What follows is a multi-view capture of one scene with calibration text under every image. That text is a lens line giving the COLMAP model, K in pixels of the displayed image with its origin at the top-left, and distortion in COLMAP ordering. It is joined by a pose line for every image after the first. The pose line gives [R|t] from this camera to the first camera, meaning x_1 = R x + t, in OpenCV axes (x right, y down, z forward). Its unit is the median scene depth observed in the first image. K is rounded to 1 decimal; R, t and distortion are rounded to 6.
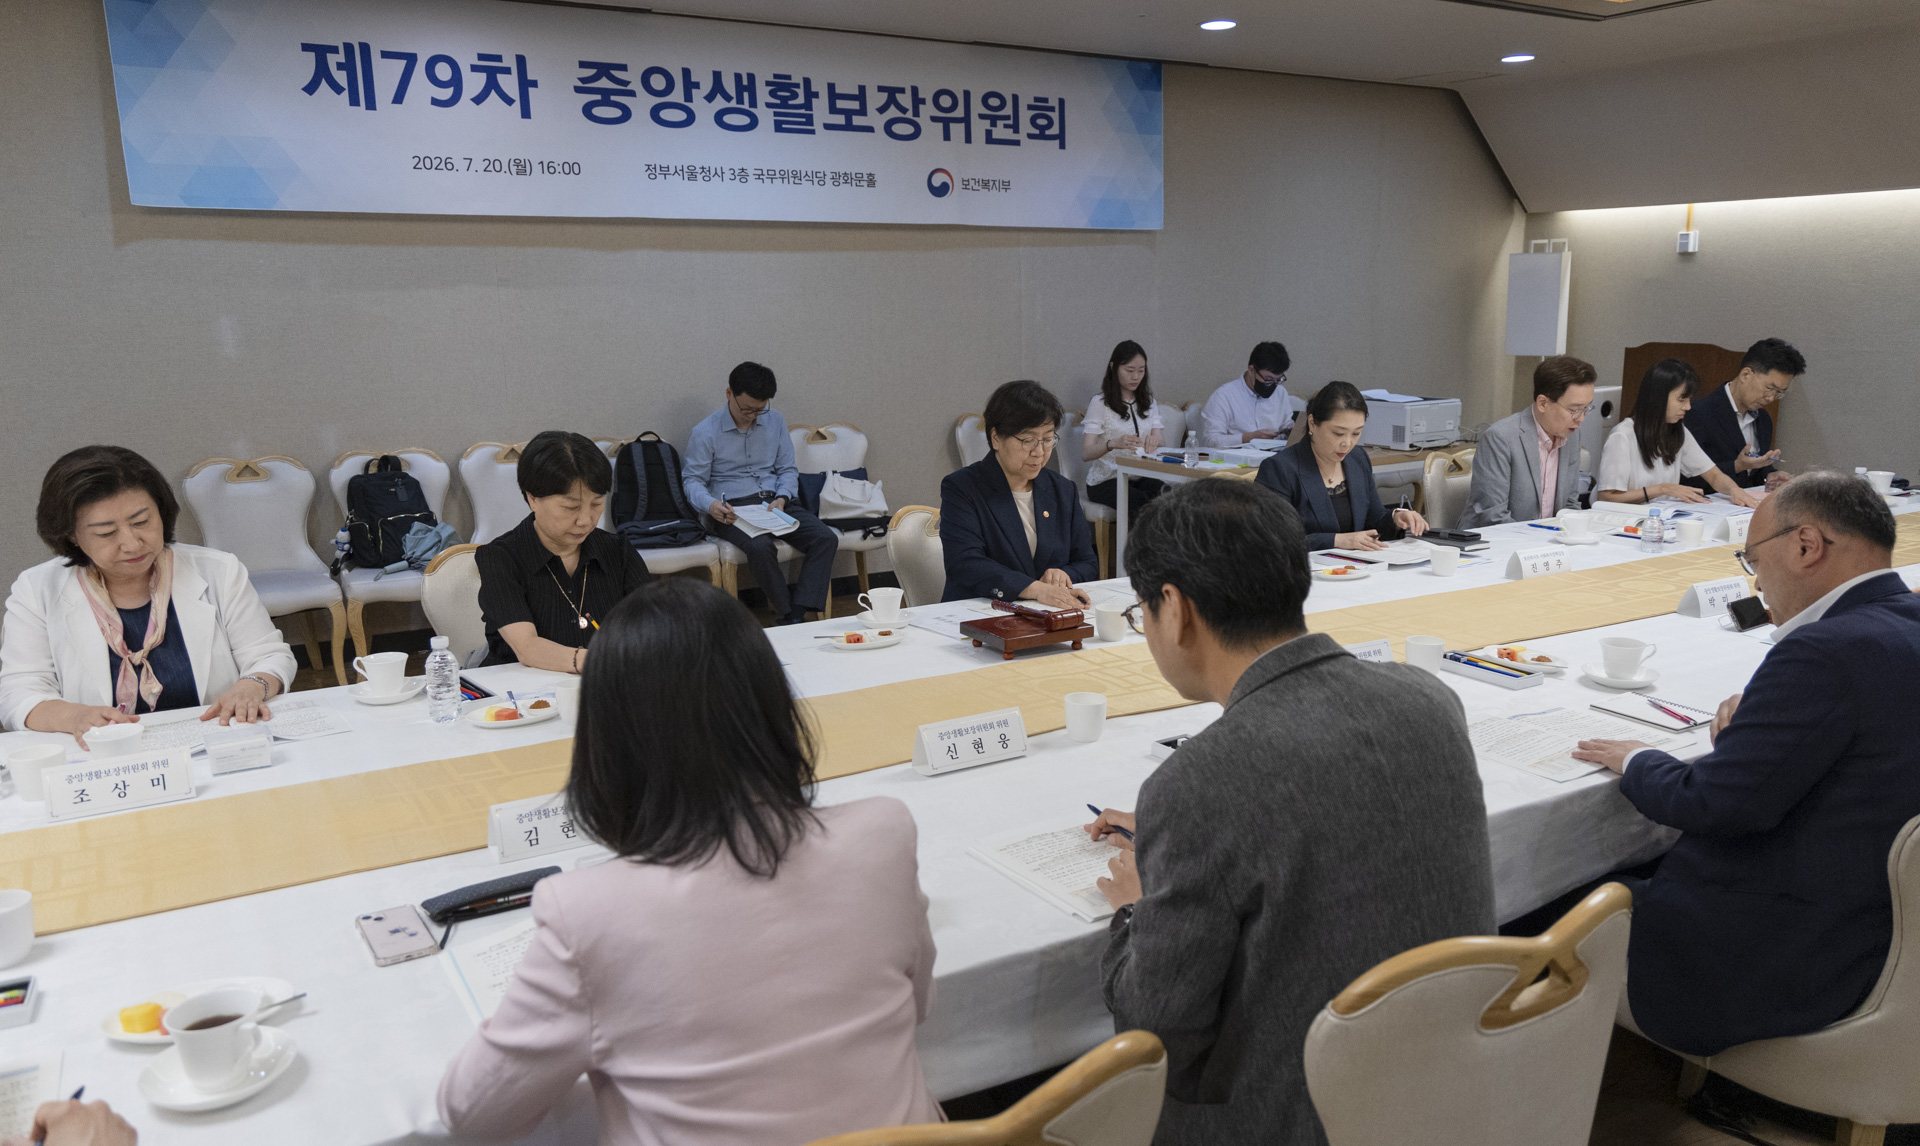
lens RADIAL K [[1410.5, 0, 960.0], [0, 1410.5, 573.0], [0, 0, 1]] dist [0.002689, 0.006929]
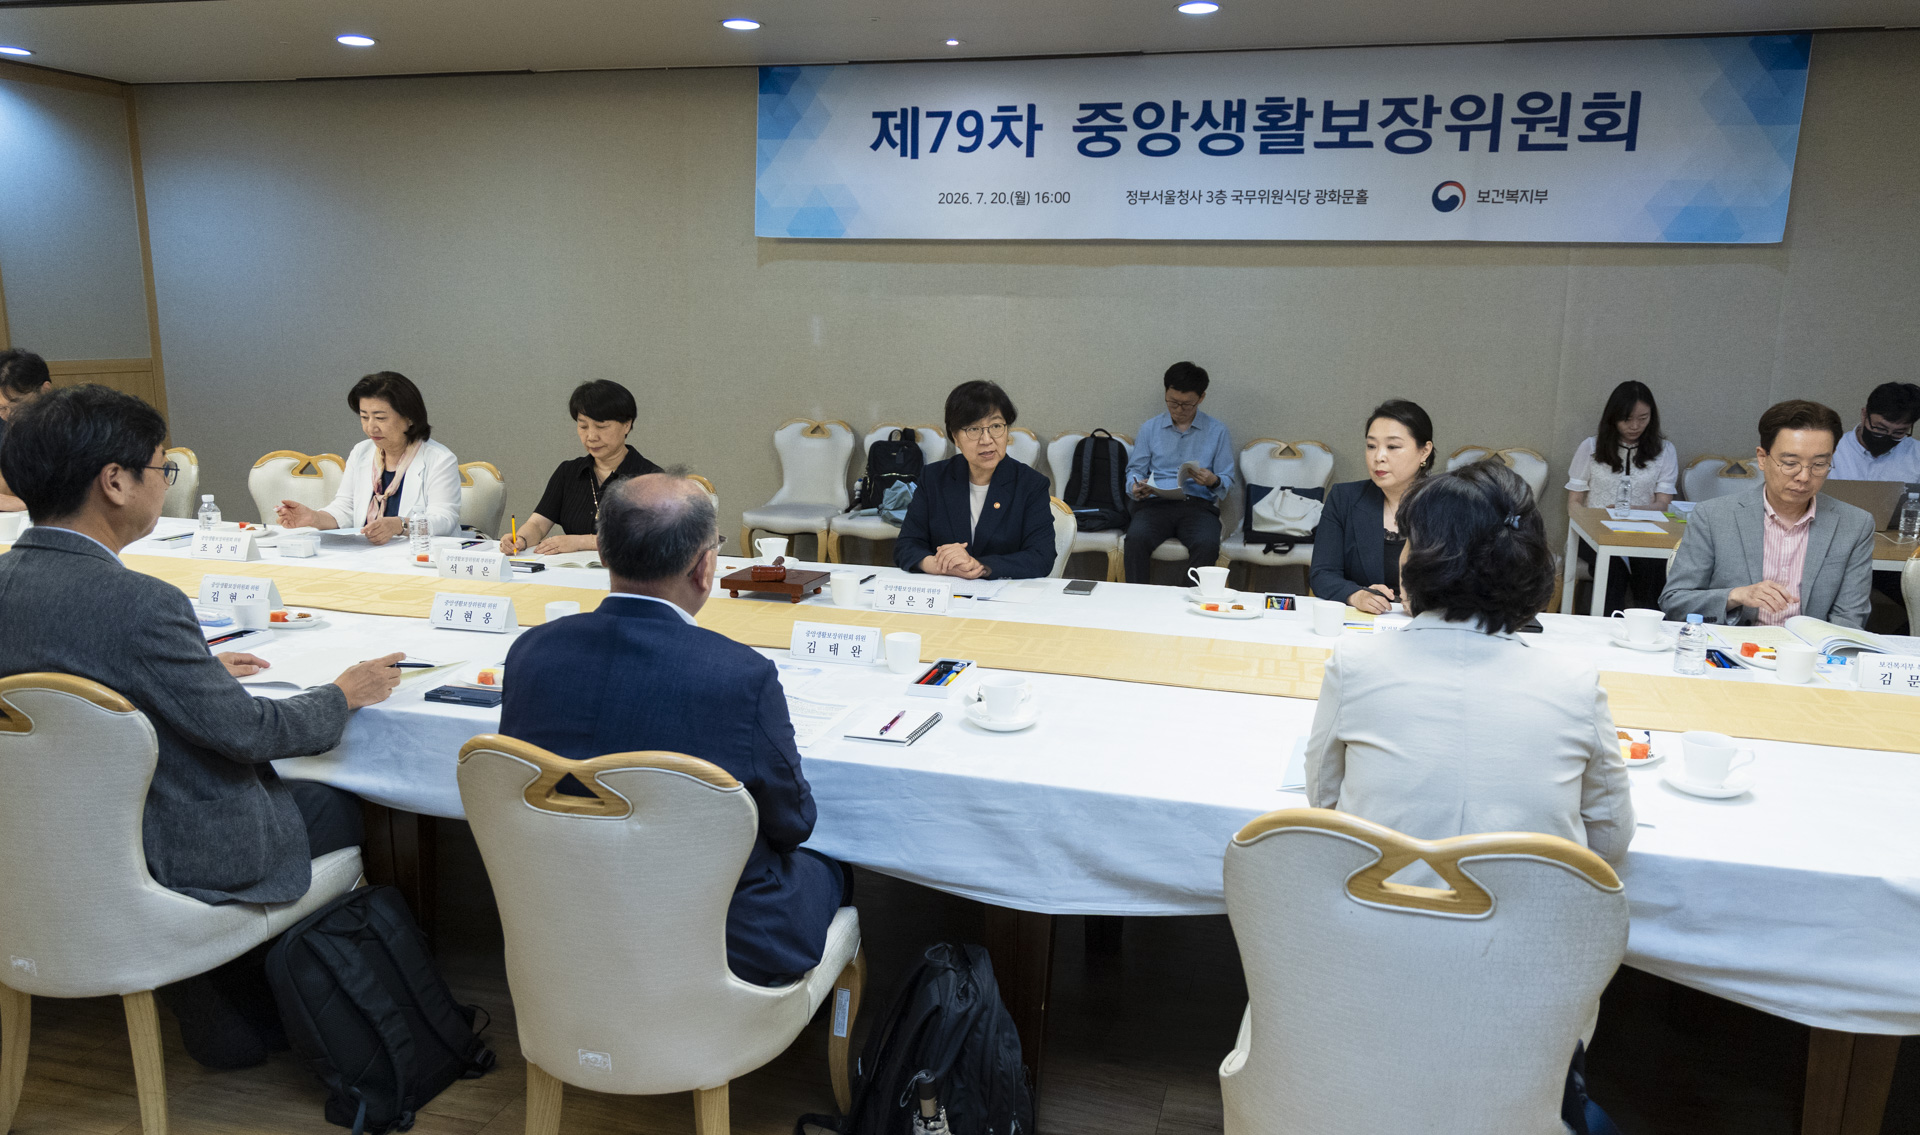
lens RADIAL K [[1371.6, 0, 960.6], [0, 1371.6, 596.2], [0, 0, 1]] dist [0.000897, -0.000420]
pose [[0.675284, 0.167339, -0.718323, 0.507582], [-0.168827, 0.983134, 0.070317, -0.027170], [0.717975, 0.073788, 0.692147, 0.171001]]
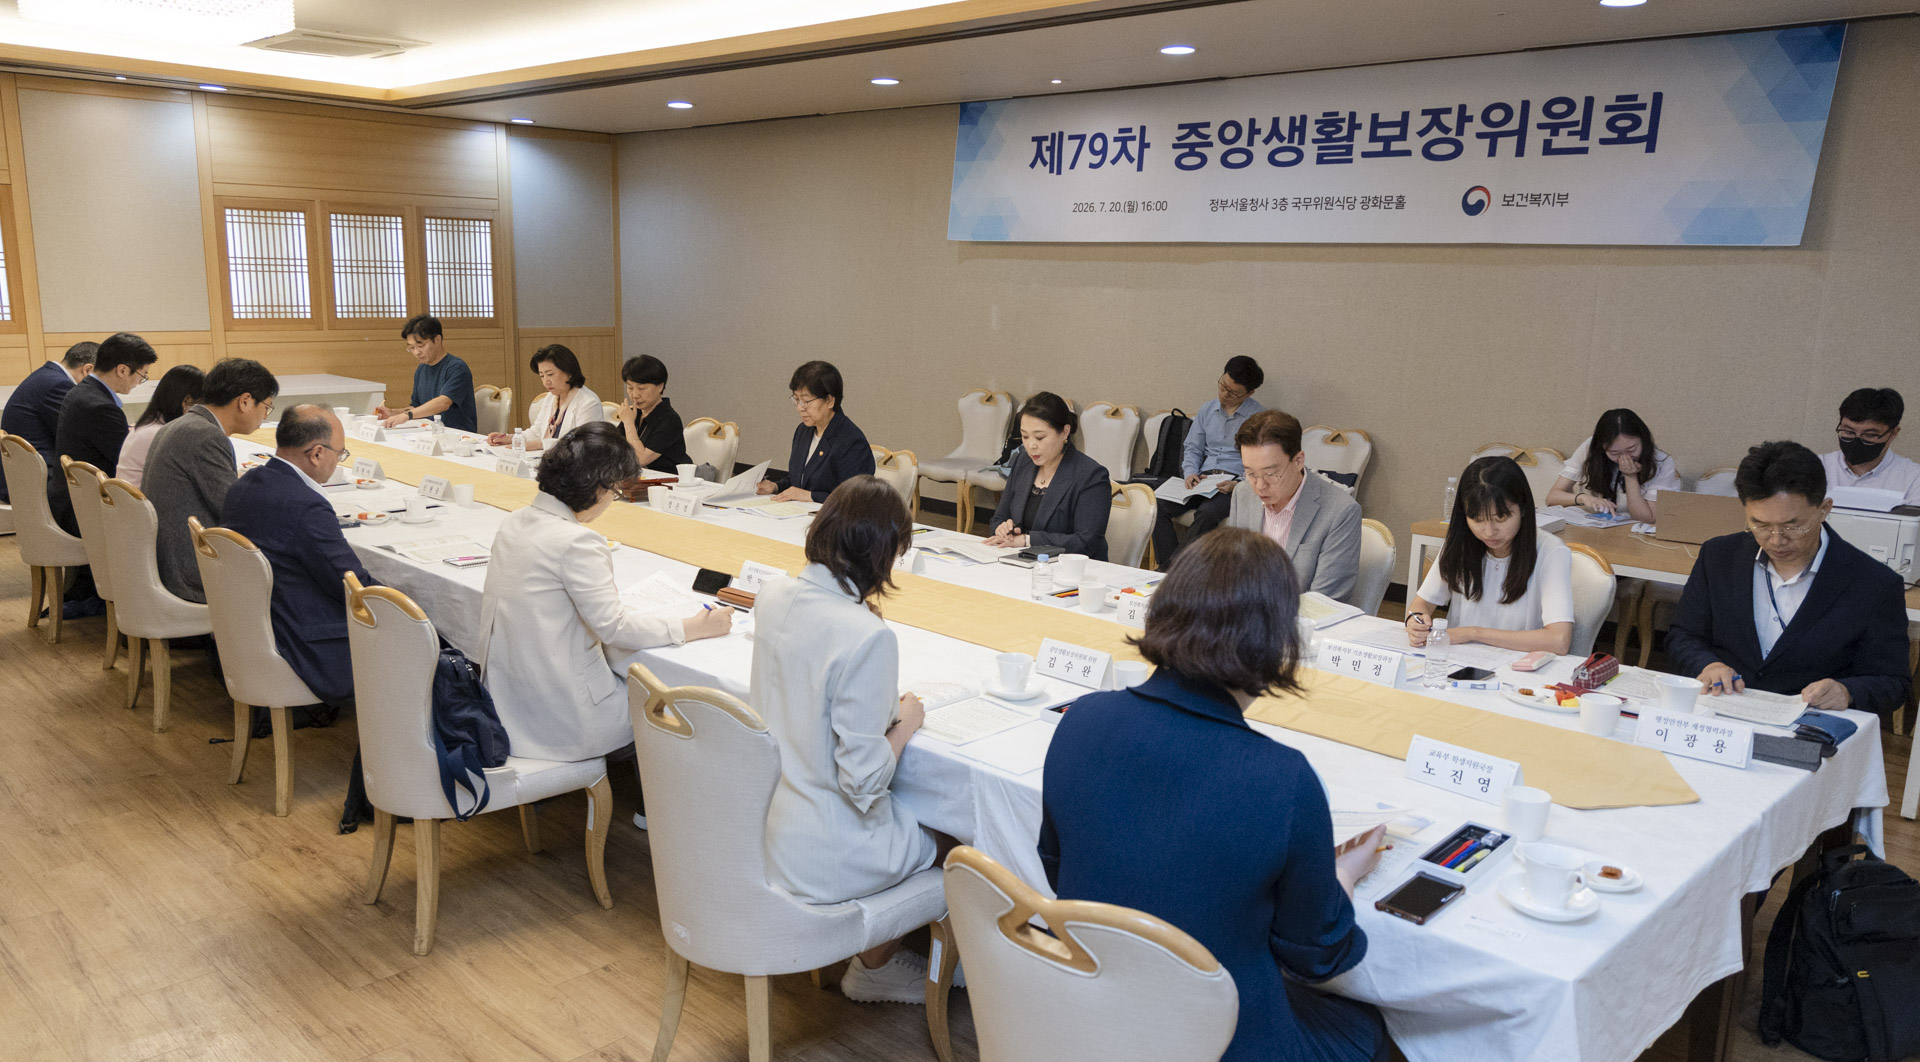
lens RADIAL K [[1348.0, 0, 960.0], [0, 1348.0, 531.0], [0, 0, 1]] dist [0.000583, -0.000211]
pose [[0.261986, 0.190582, -0.946067, 0.883998], [-0.221348, 0.966040, 0.133309, -0.111921], [0.939345, 0.174485, 0.295273, 0.473948]]
